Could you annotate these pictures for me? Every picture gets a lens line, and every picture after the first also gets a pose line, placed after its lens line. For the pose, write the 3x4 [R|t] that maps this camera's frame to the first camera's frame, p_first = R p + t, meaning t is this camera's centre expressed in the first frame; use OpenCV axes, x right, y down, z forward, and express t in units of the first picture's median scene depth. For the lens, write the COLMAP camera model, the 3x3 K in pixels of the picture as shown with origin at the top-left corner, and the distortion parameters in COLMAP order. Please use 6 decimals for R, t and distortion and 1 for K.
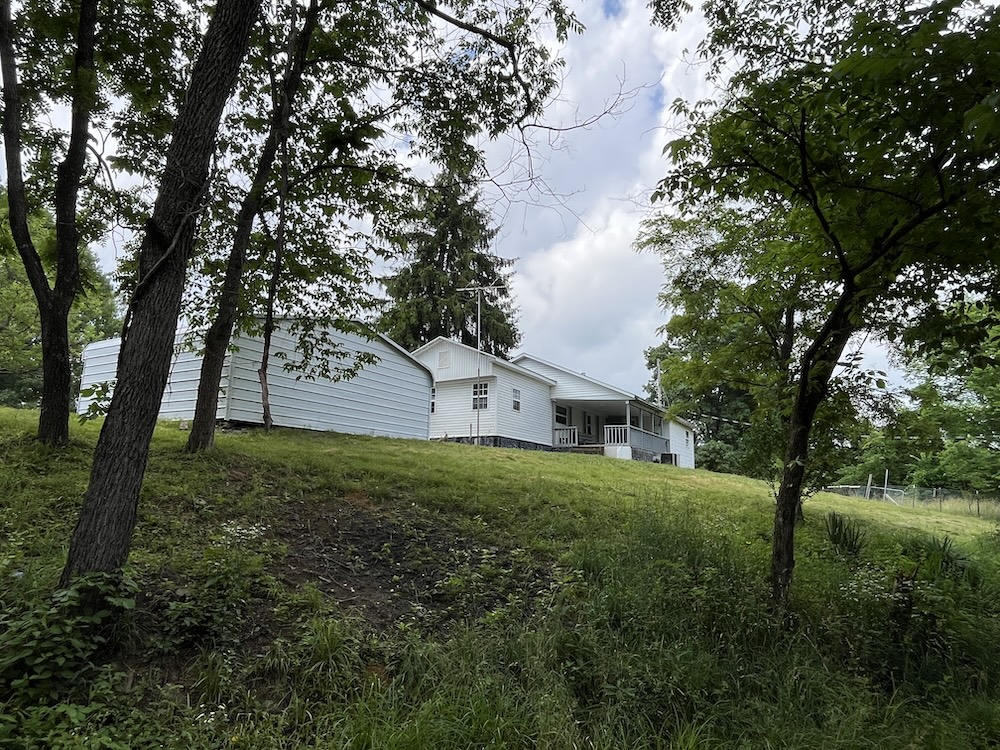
lens RADIAL K [[586.2, 0, 500.5], [0, 586.2, 373.1], [0, 0, 1]] dist [-0.012667, 0.000079]
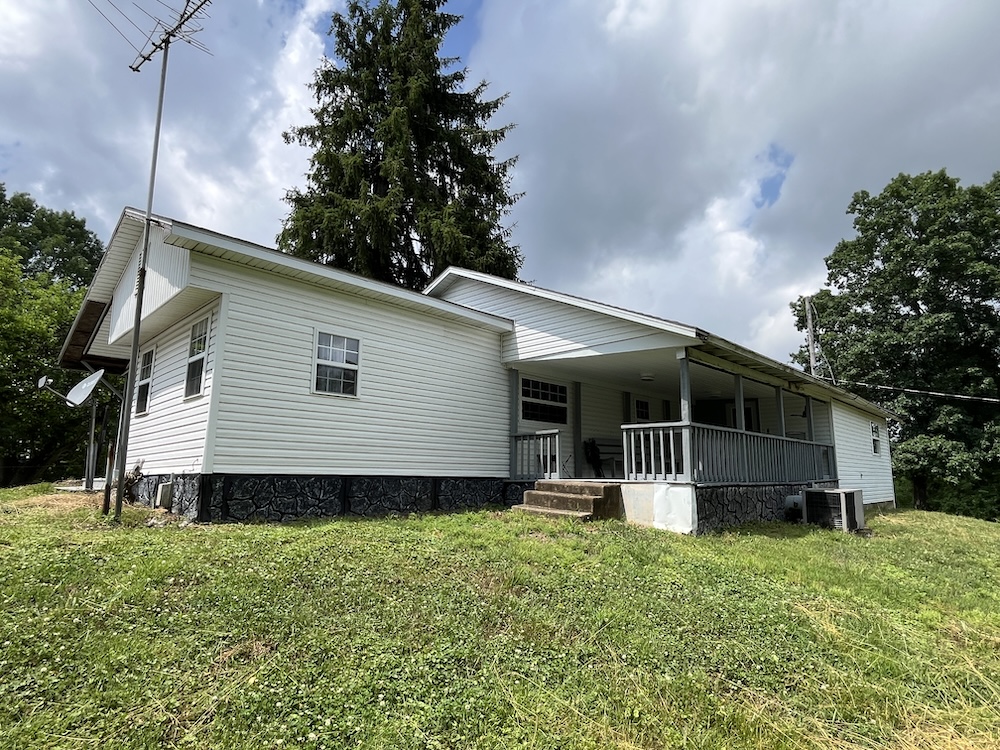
lens RADIAL K [[554.6, 0, 497.2], [0, 554.6, 378.4], [0, 0, 1]] dist [-0.001551, 0.000033]
pose [[0.961031, -0.055063, -0.270903, 0.178755], [0.059221, 0.998219, 0.007192, 0.048564], [0.270024, -0.022955, 0.962580, 0.588908]]
